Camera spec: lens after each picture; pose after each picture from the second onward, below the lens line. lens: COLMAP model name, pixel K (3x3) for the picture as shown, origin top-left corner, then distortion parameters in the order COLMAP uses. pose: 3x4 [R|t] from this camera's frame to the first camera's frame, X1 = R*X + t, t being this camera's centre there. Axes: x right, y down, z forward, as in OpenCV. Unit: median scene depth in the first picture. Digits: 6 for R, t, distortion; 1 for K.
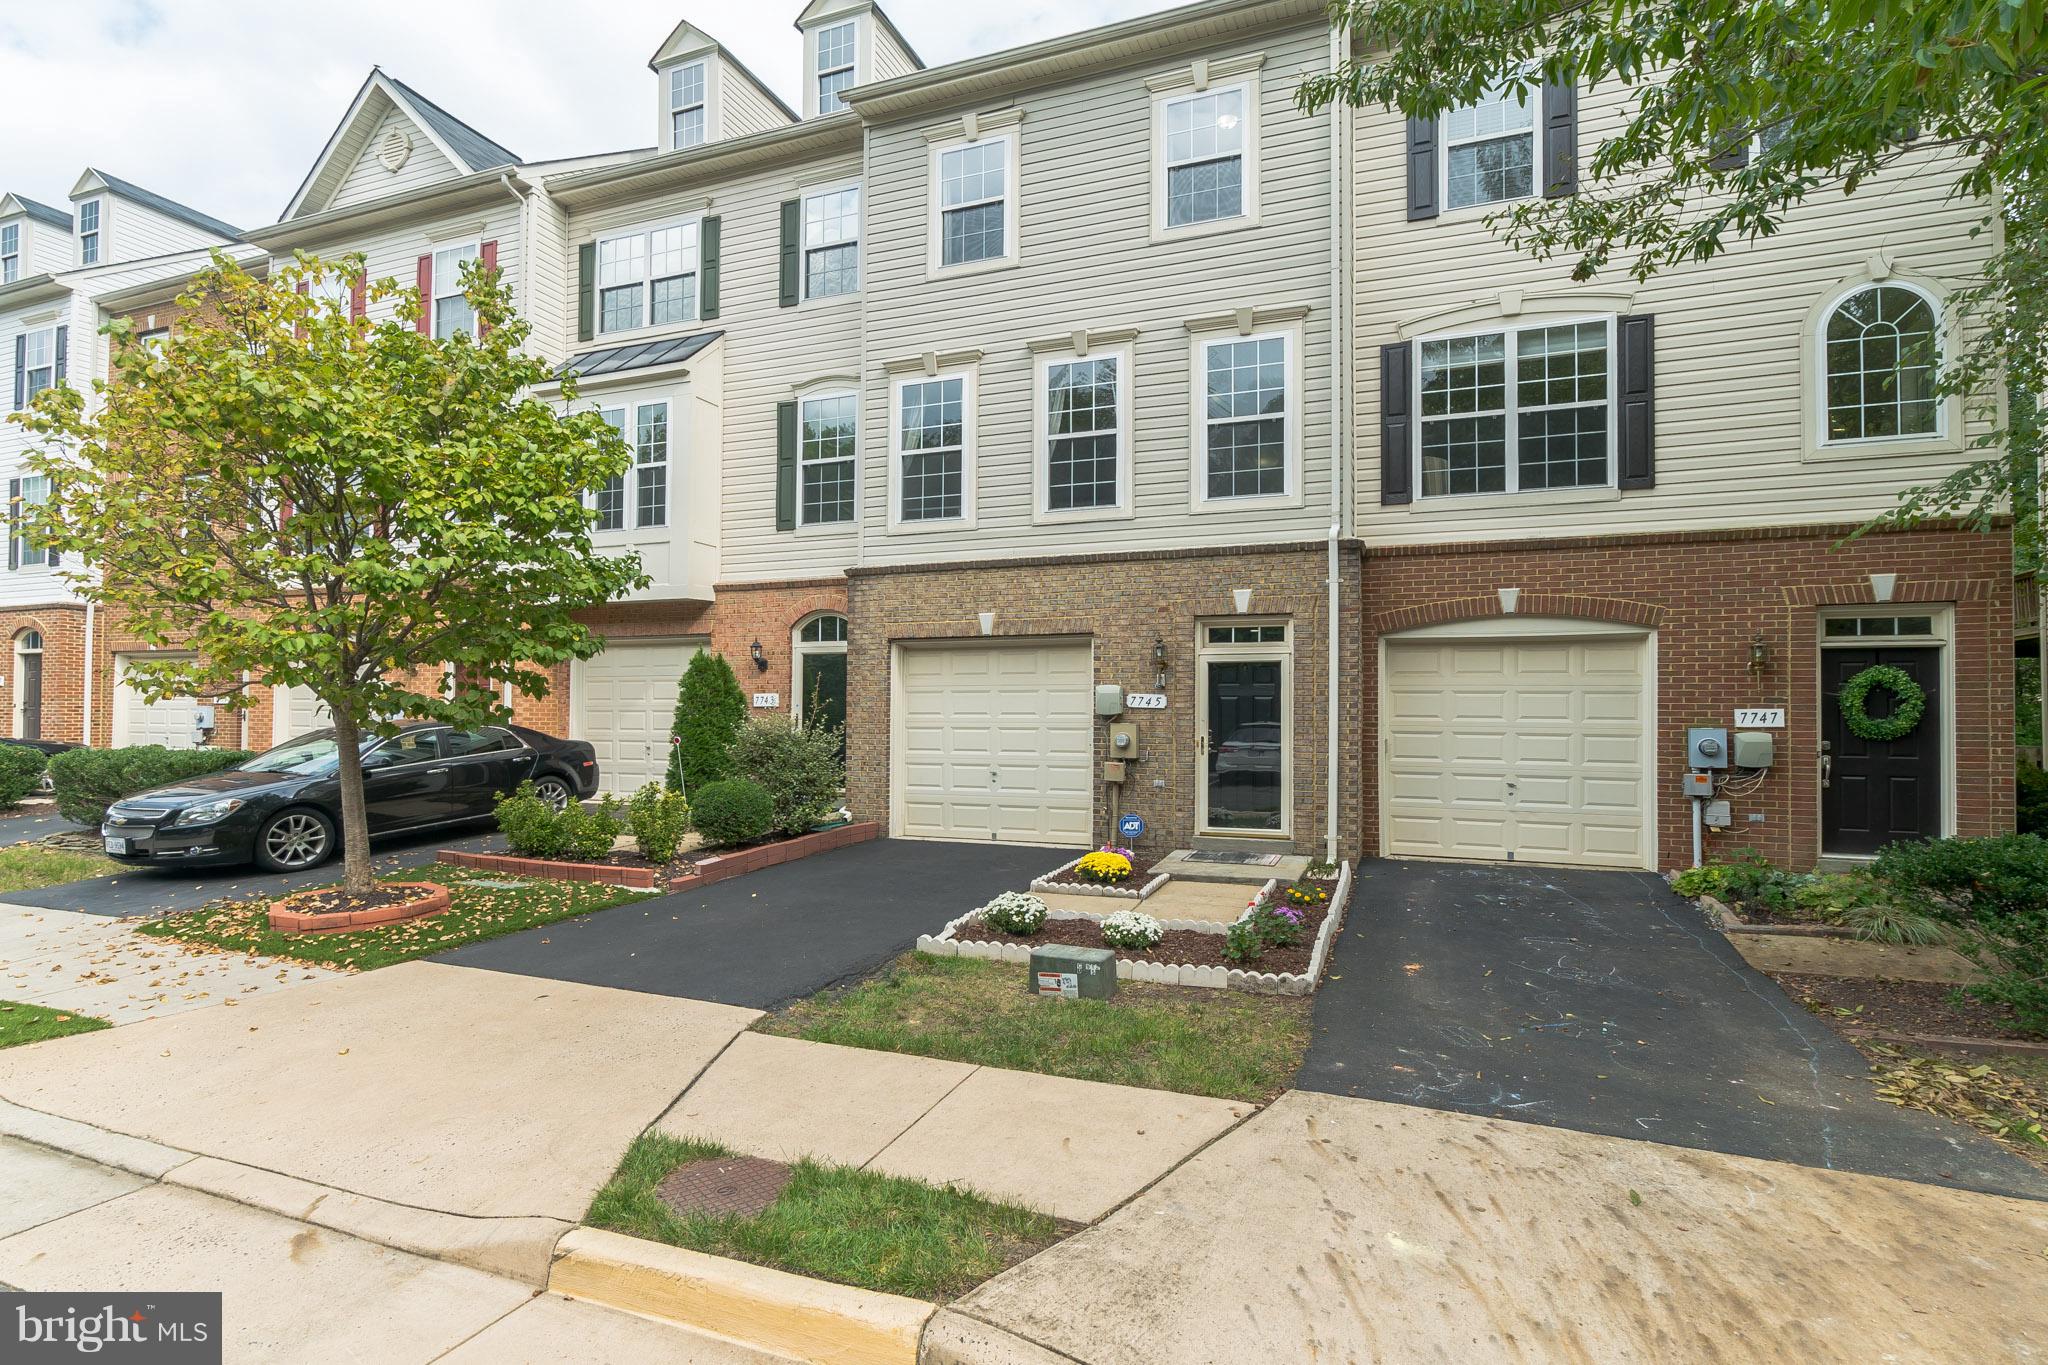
lens RADIAL K [[946.4, 0, 1028.0], [0, 946.4, 682.6], [0, 0, 1]] dist [-0.004401, 0.003589]
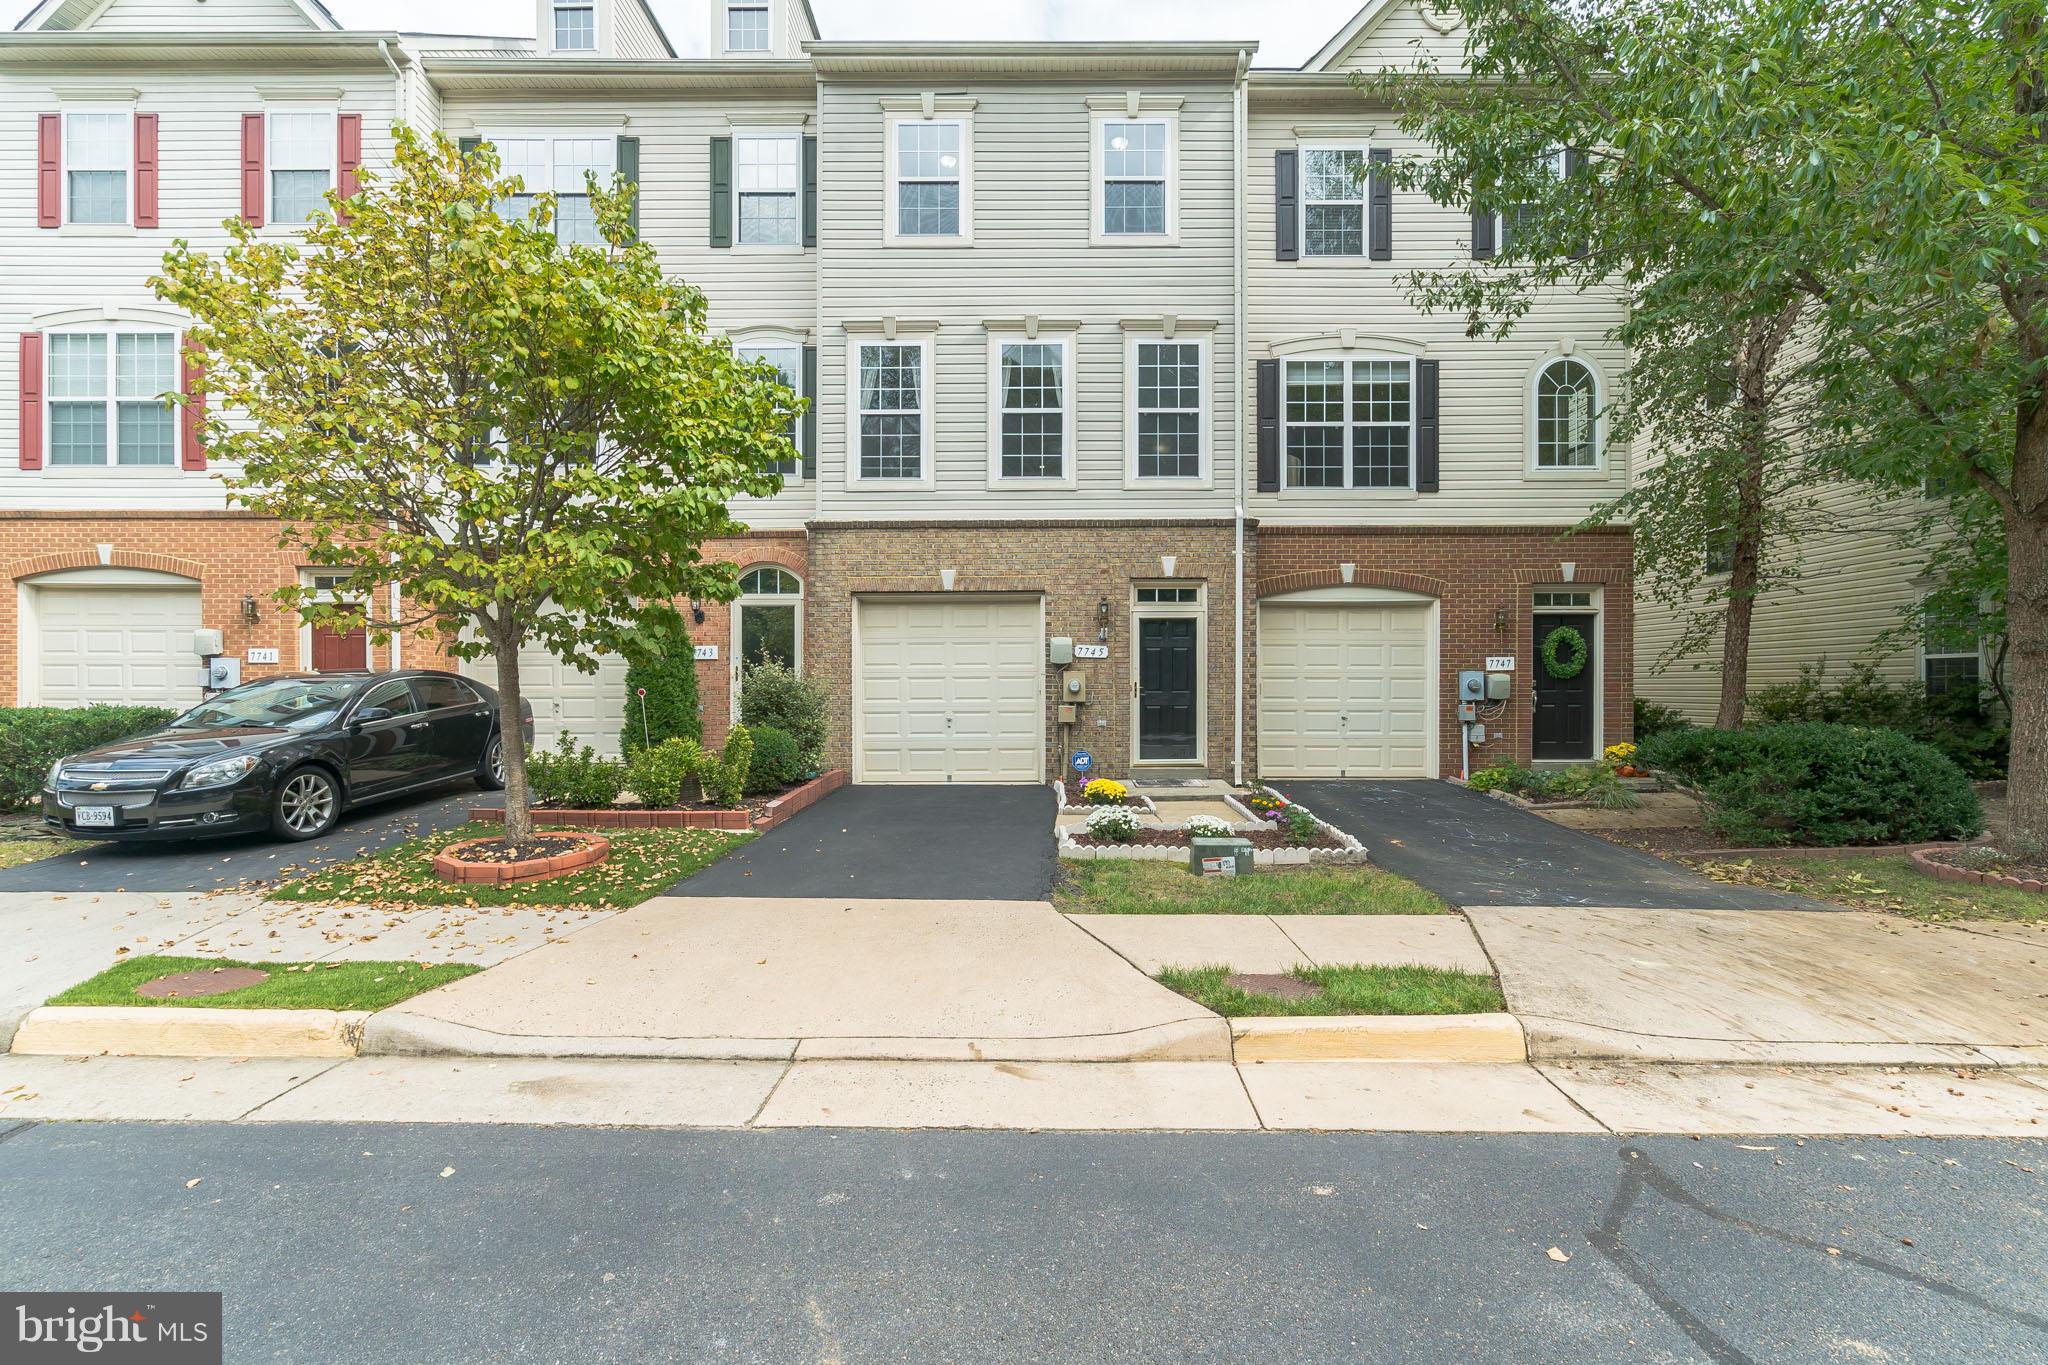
lens RADIAL K [[946.4, 0, 1014.4], [0, 946.4, 679.3], [0, 0, 1]] dist [-0.004401, 0.003589]
pose [[0.930231, -0.009047, 0.366862, -0.378497], [0.000097, 0.999702, 0.024408, 0.025082], [-0.366973, -0.022669, 0.929955, -0.026327]]
